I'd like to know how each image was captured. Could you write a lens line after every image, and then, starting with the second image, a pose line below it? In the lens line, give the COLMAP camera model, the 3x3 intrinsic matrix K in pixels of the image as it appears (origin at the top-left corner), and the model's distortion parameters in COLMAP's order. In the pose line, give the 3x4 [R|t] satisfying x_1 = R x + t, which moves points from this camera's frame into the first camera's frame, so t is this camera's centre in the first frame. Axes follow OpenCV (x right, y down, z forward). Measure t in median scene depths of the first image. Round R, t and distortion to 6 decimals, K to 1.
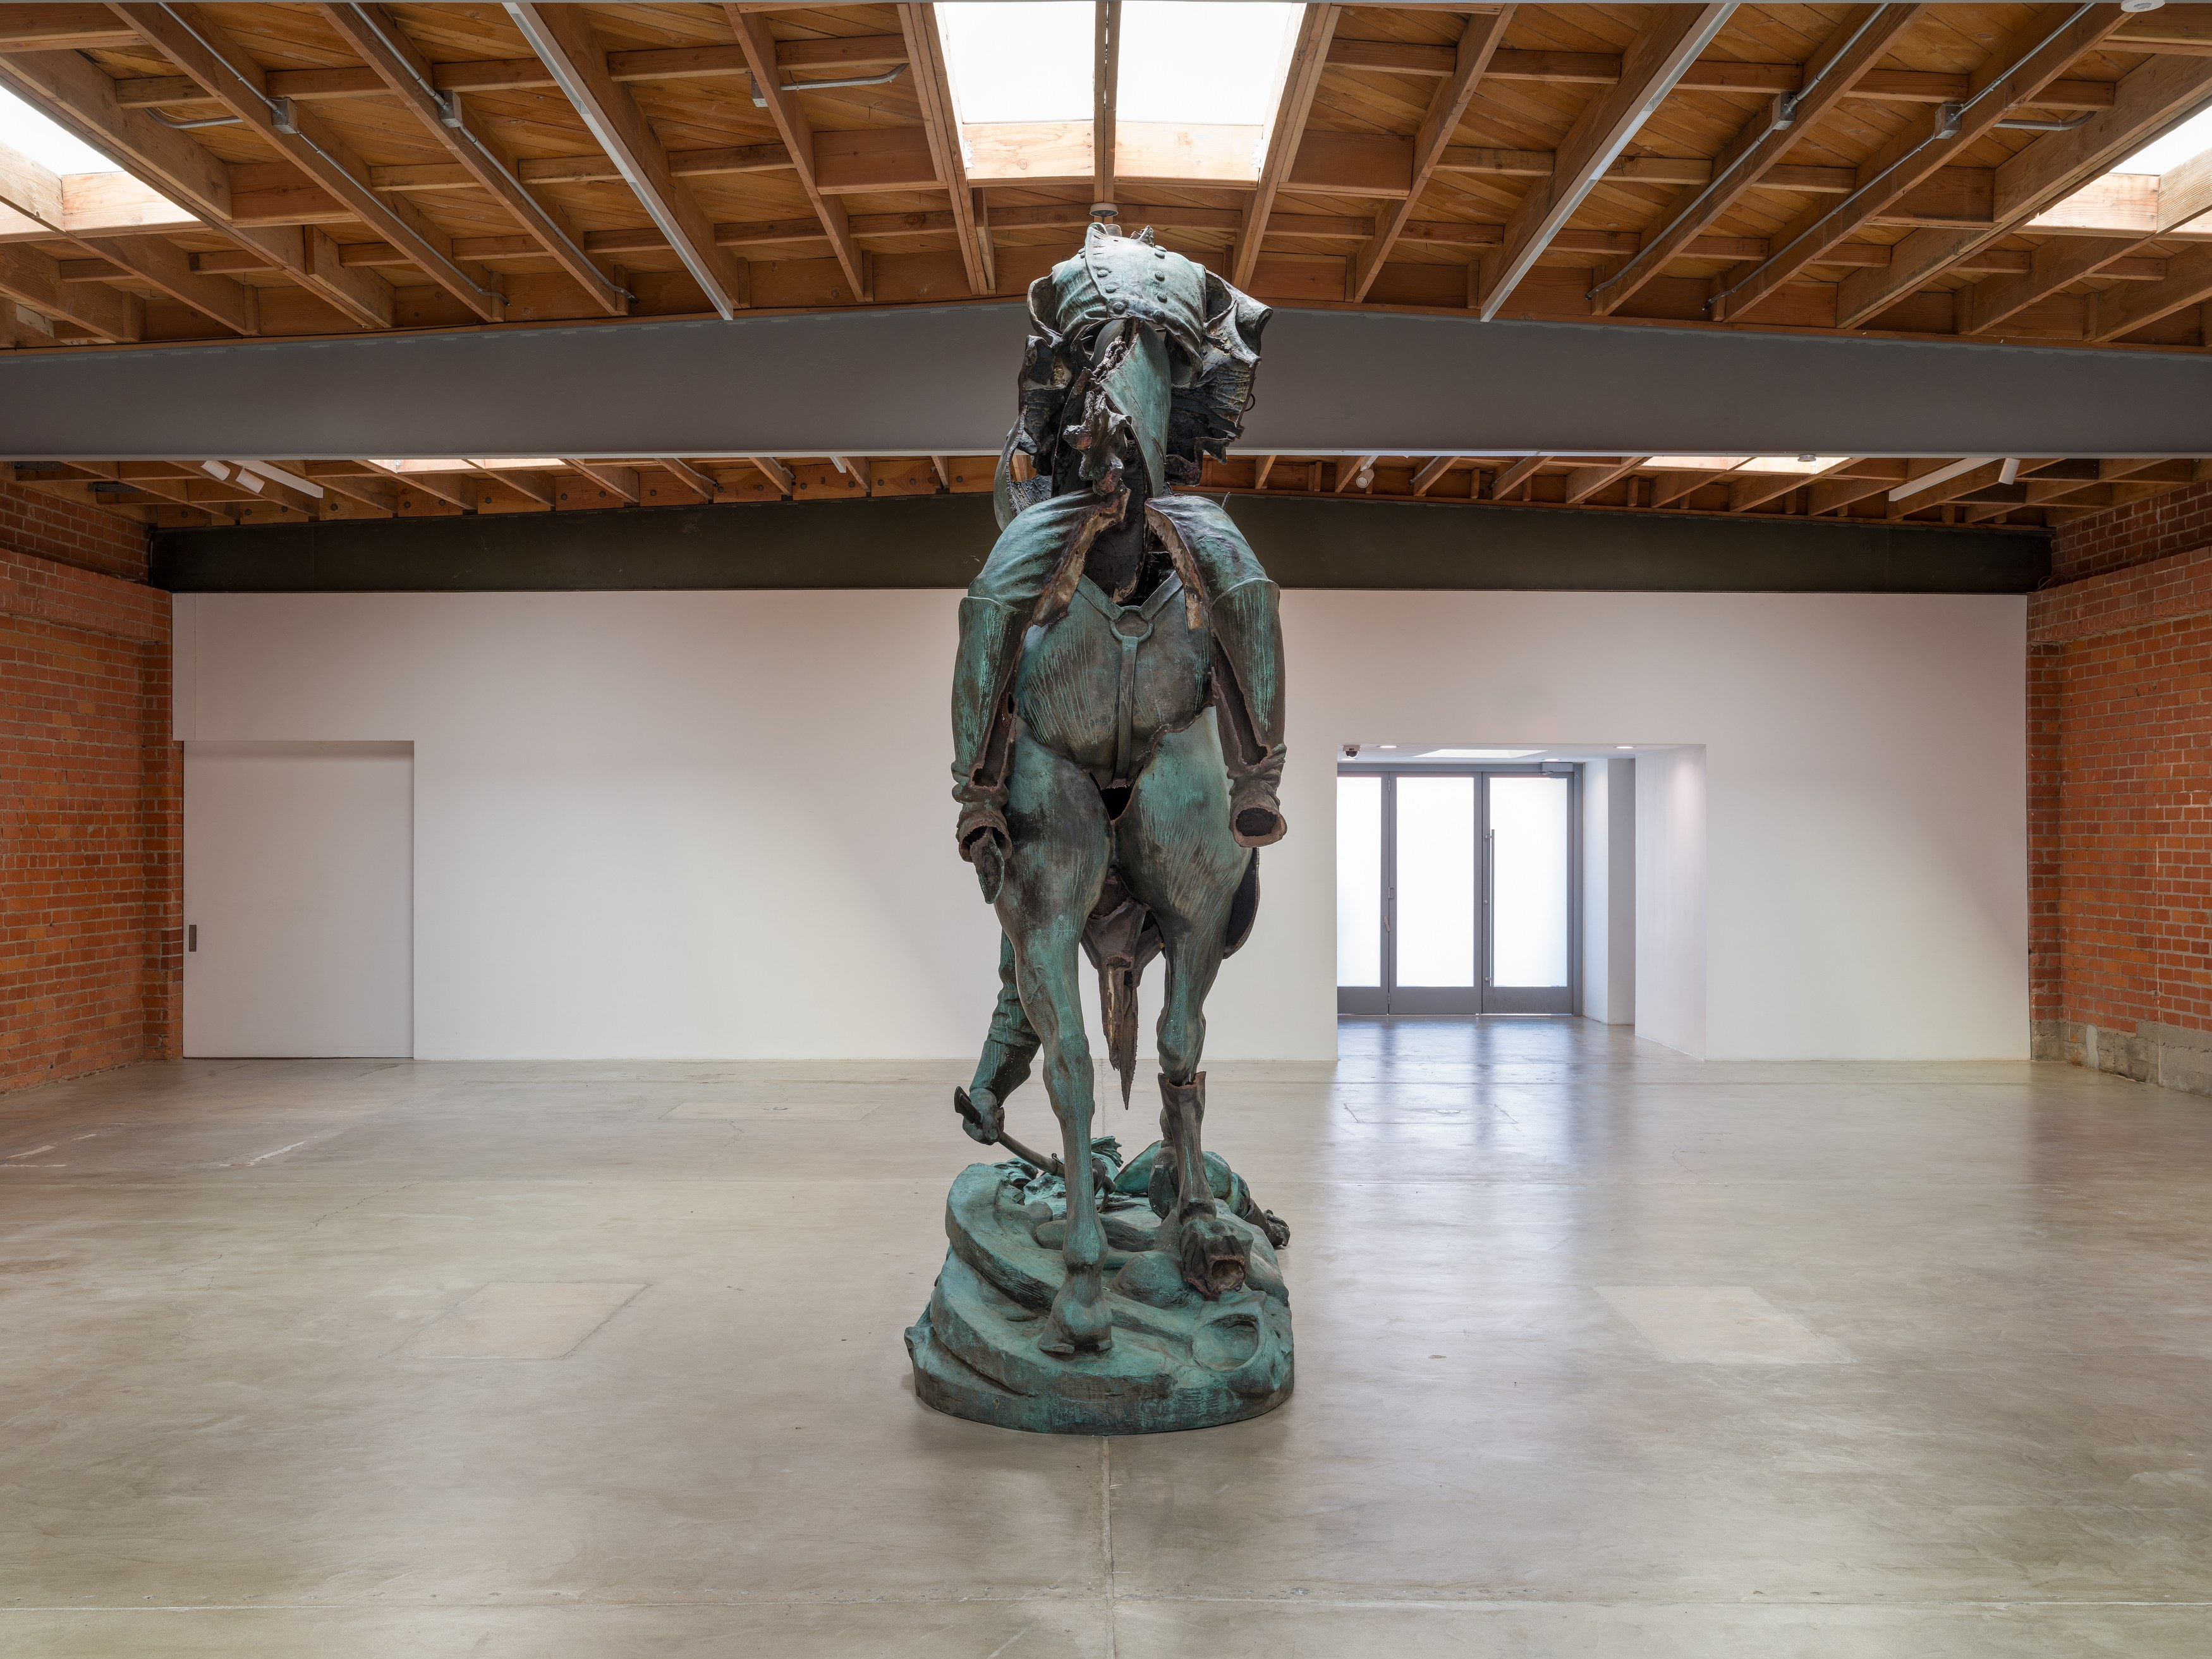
lens RADIAL K [[2504.4, 0, 1019.4], [0, 2504.4, 786.1], [0, 0, 1]] dist [0.030894, 0.009490]
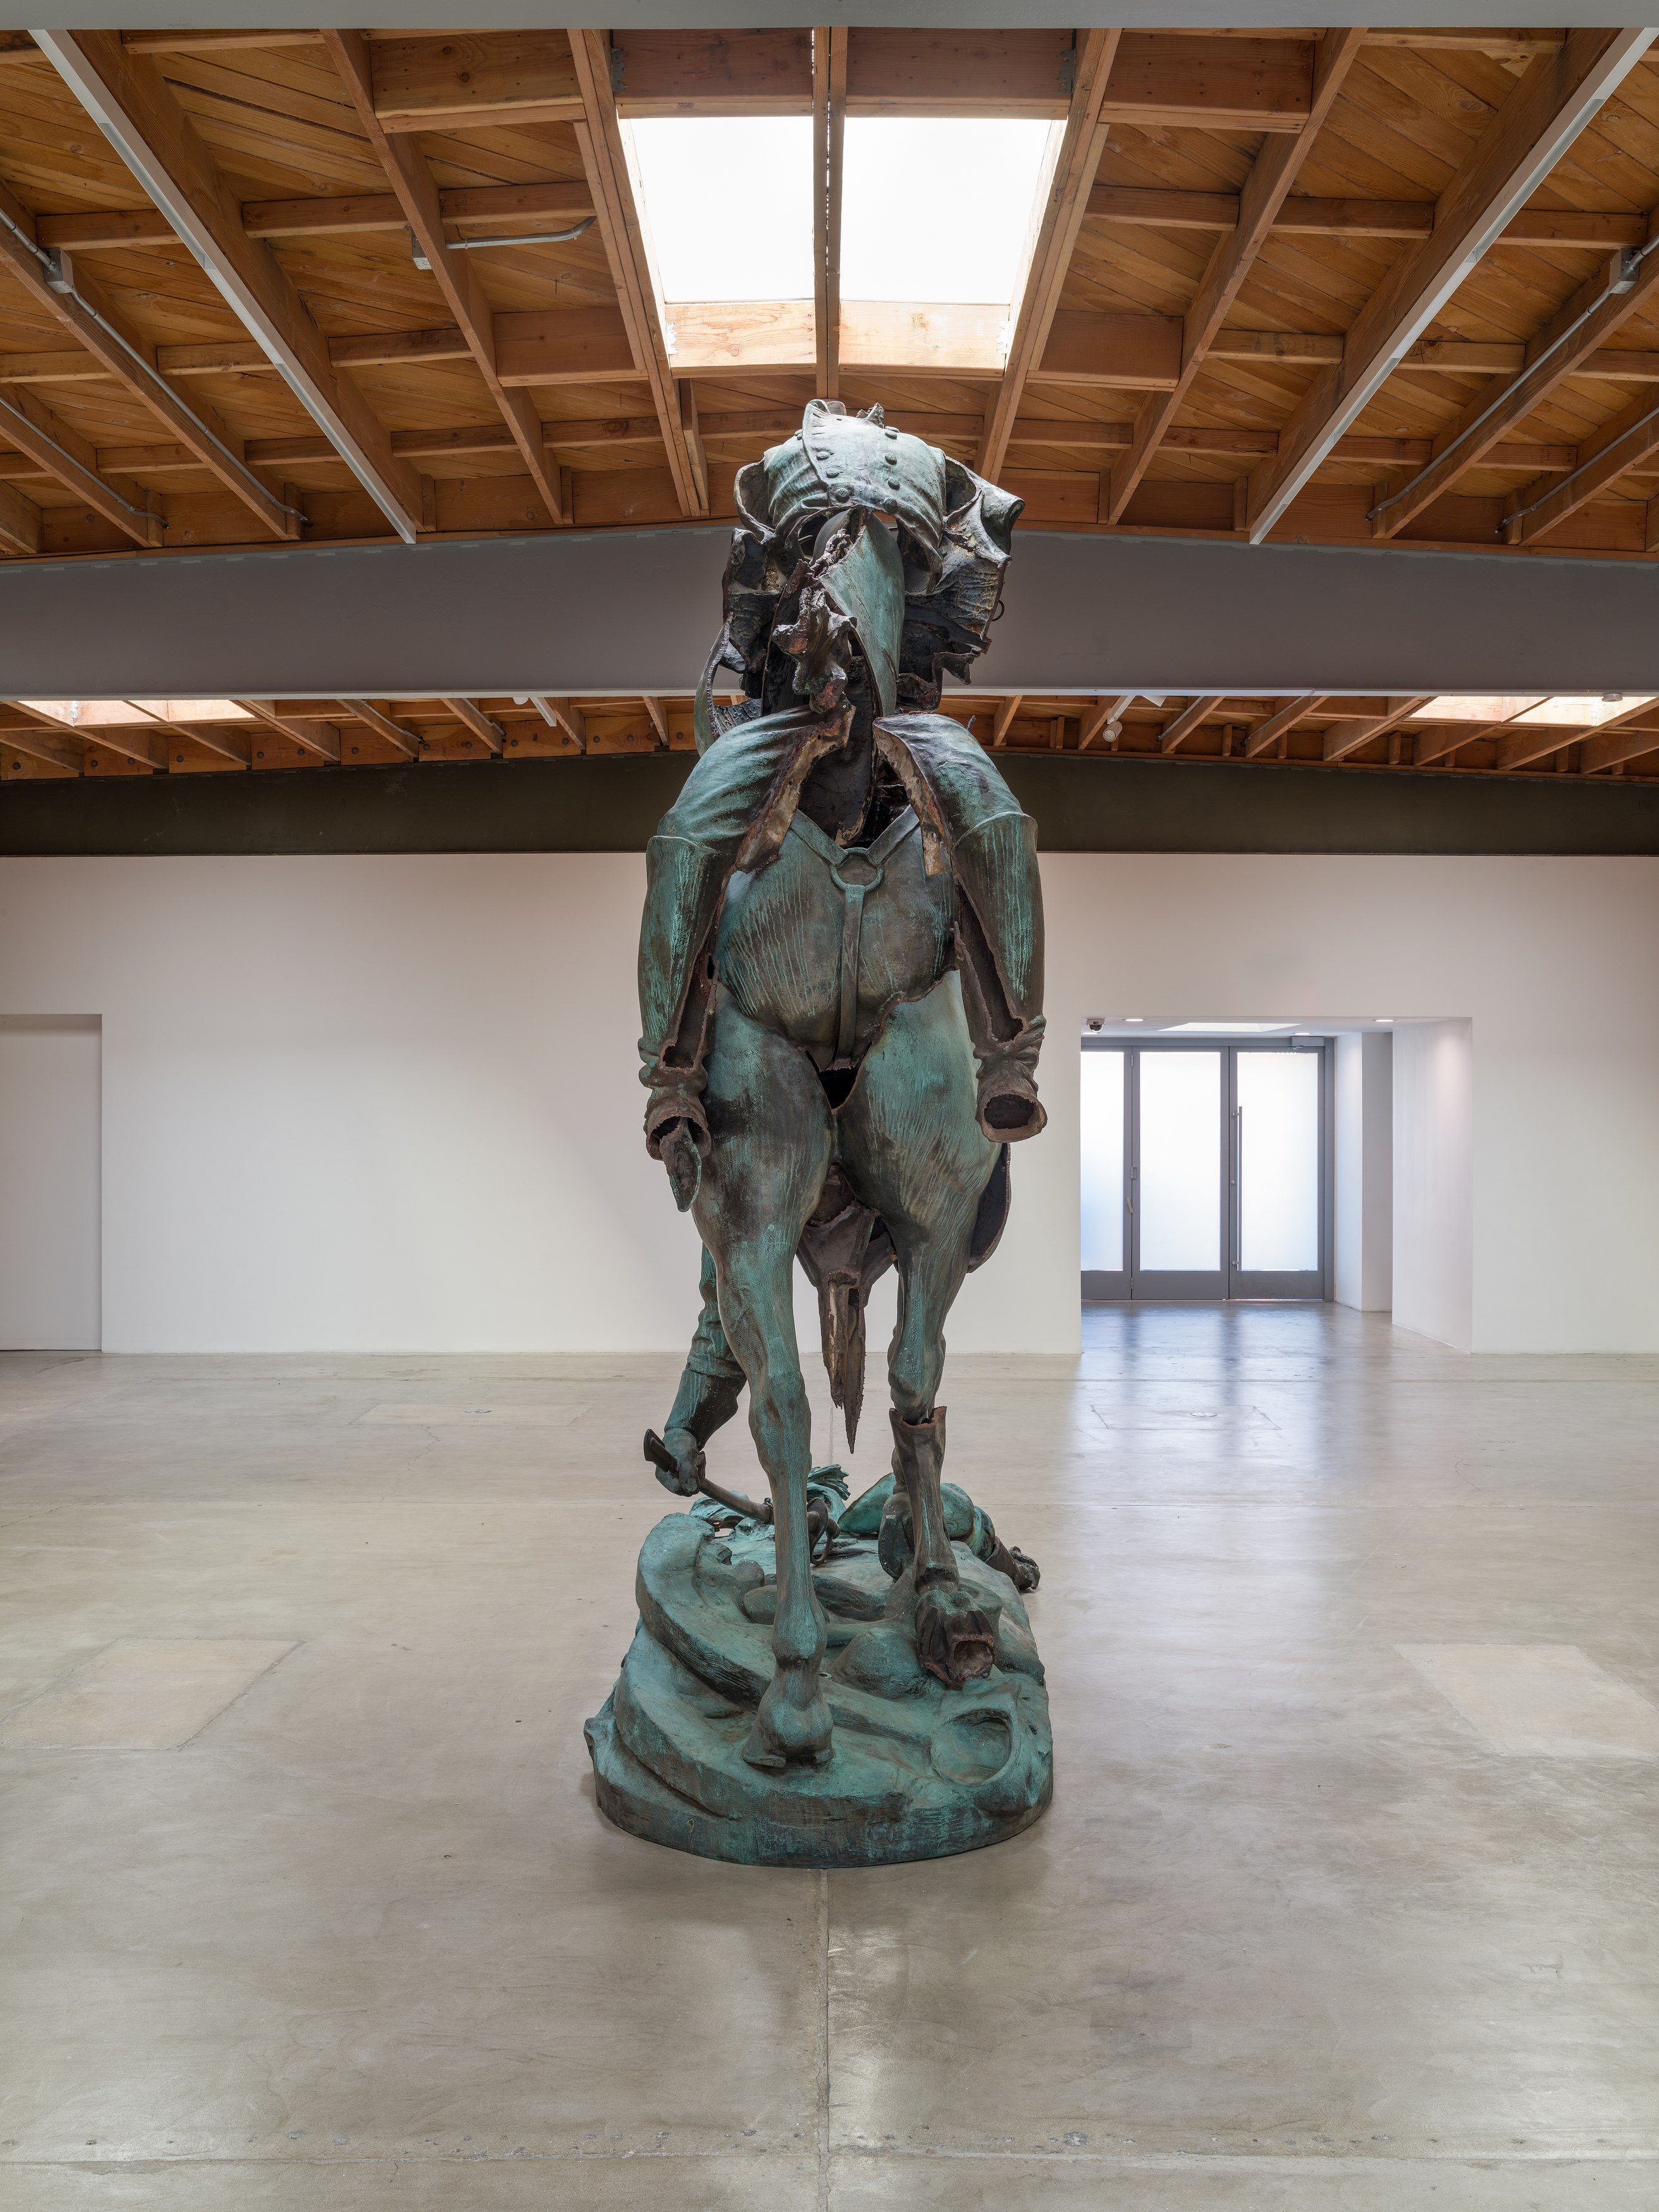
lens RADIAL K [[2463.9, 0, 827.7], [0, 2463.9, 1107.1], [0, 0, 1]] dist [-0.002152, -0.006001]
pose [[0.999565, -0.001414, 0.029460, 0.010265], [0.000841, 0.999810, 0.019450, -0.002397], [-0.029482, -0.019417, 0.999377, 0.173619]]
